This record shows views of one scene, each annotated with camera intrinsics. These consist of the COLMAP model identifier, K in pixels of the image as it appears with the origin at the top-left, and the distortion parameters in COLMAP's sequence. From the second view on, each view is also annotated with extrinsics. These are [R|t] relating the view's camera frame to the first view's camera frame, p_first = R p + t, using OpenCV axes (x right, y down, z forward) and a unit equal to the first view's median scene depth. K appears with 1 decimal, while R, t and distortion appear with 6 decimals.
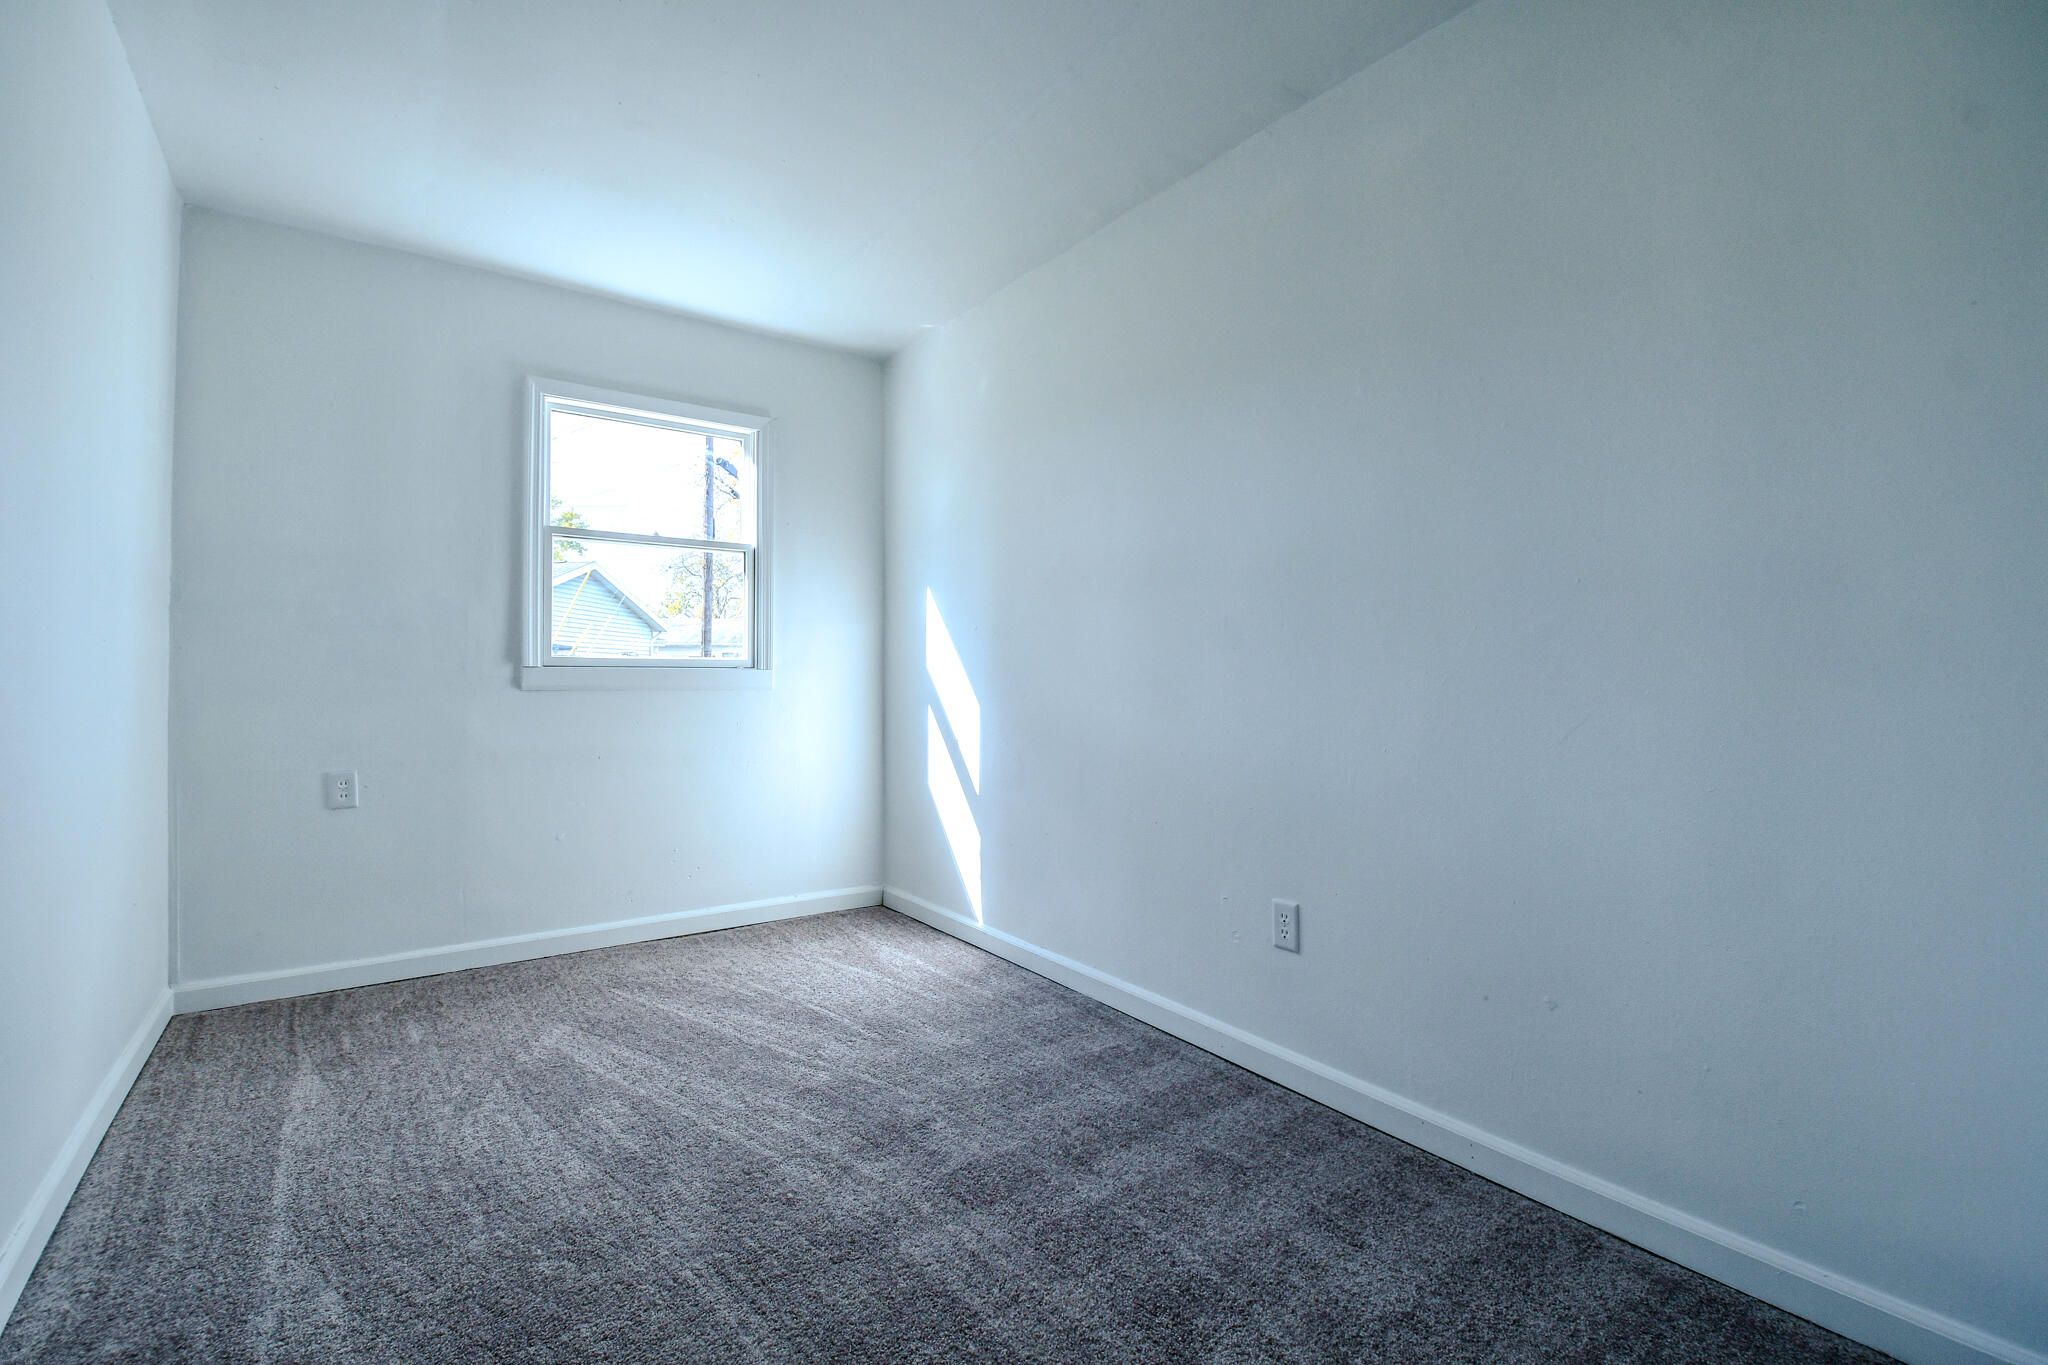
lens RADIAL K [[908.5, 0, 1018.6], [0, 908.5, 671.6], [0, 0, 1]] dist [0.001072, -0.015150]
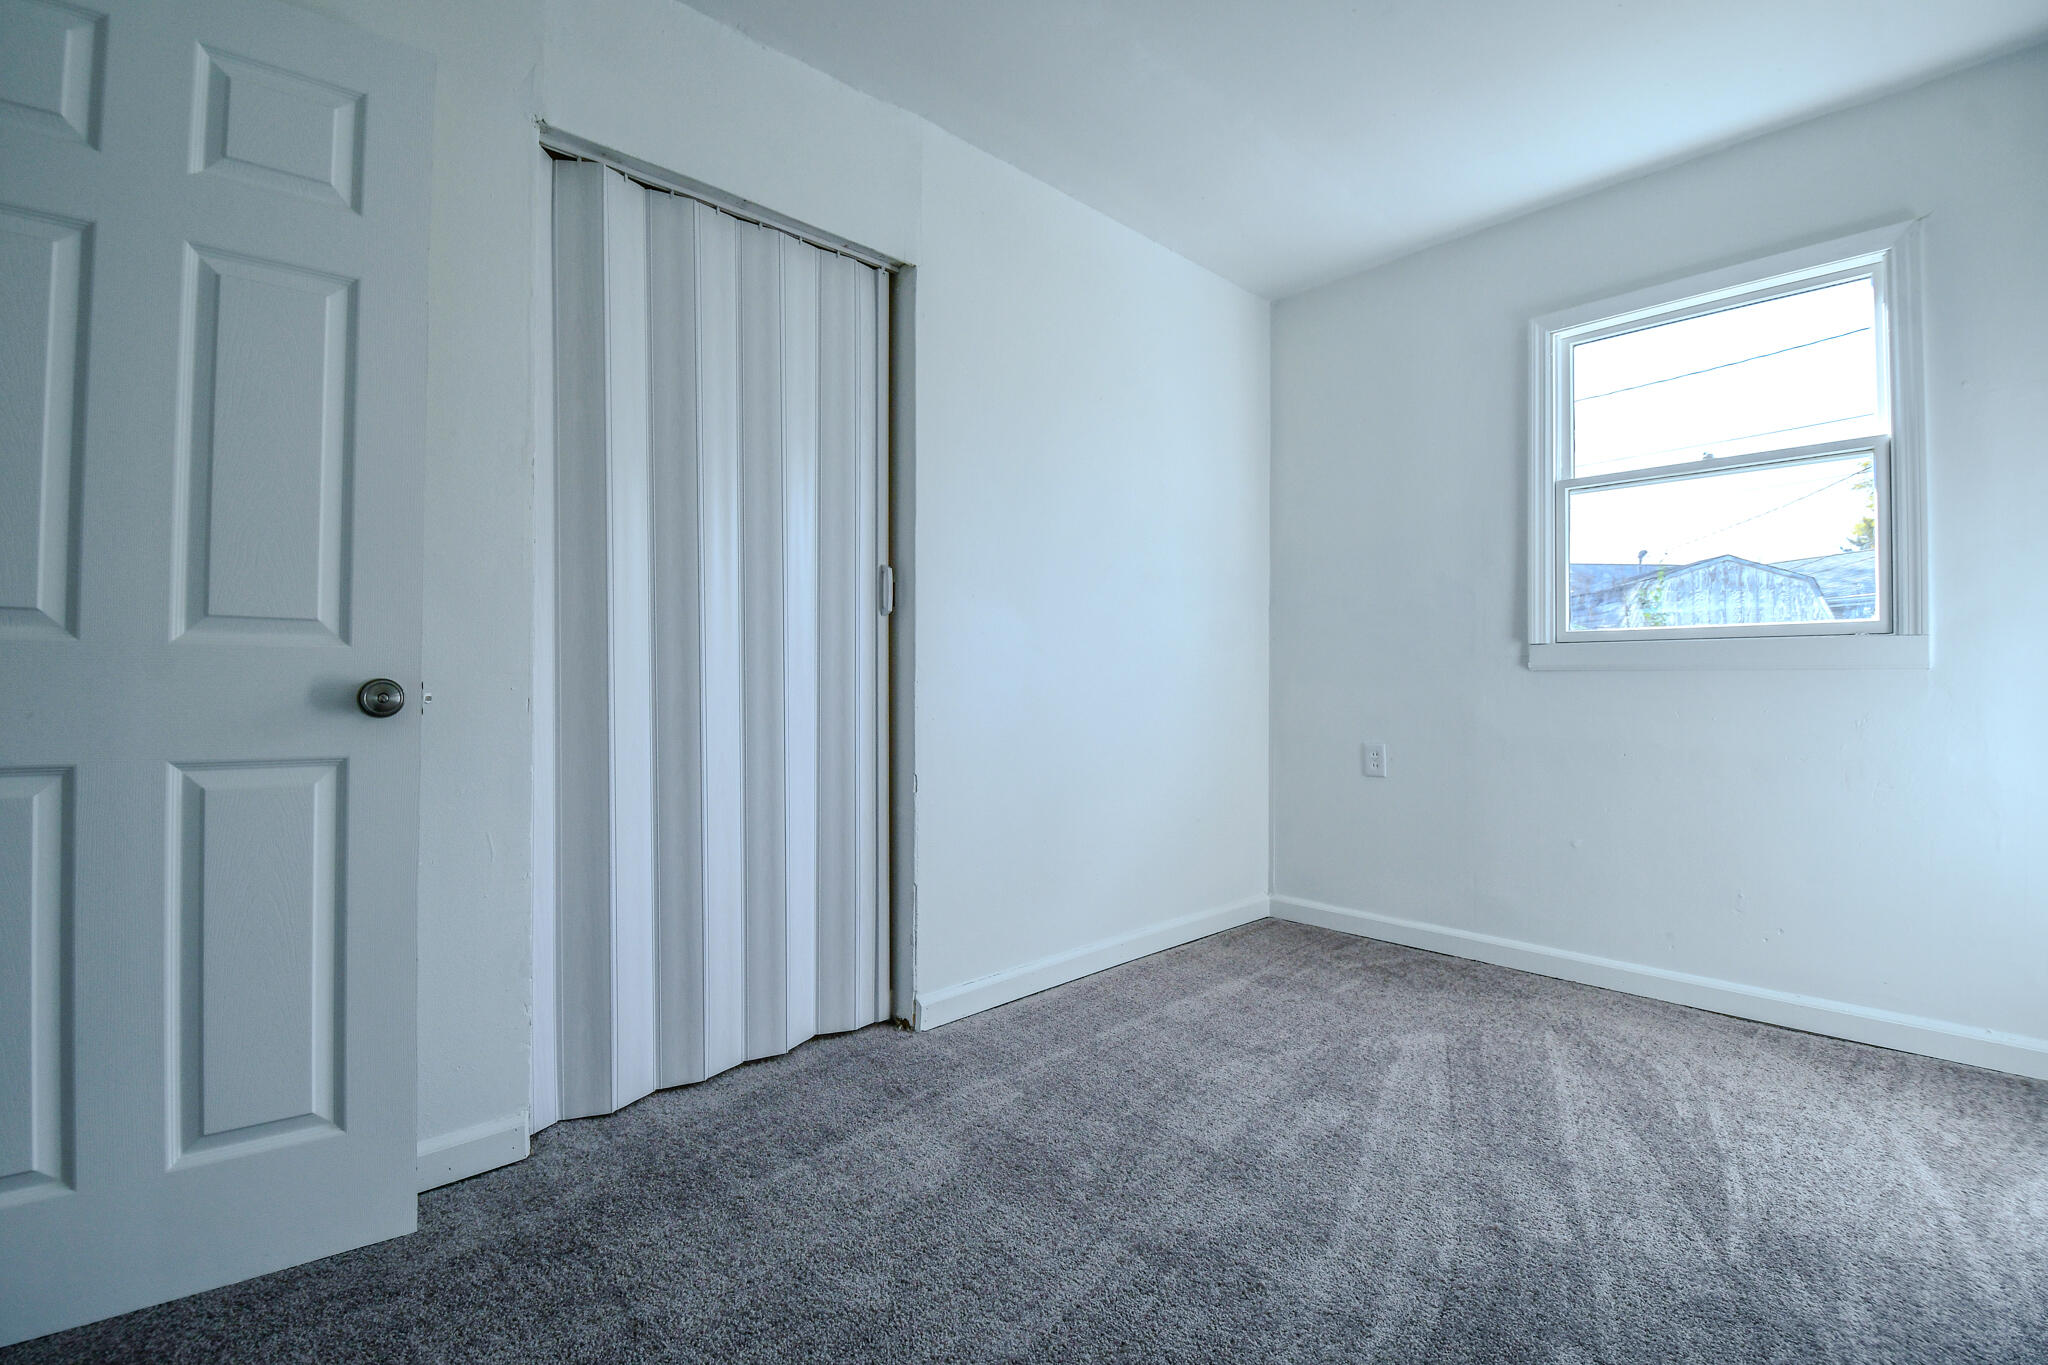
lens RADIAL K [[908.5, 0, 1018.6], [0, 908.5, 671.6], [0, 0, 1]] dist [0.001072, -0.015150]
pose [[0.091944, -0.018064, -0.995600, 0.331344], [0.004837, 0.999832, -0.017694, 0.038814], [0.995752, -0.003189, 0.092016, 0.456489]]
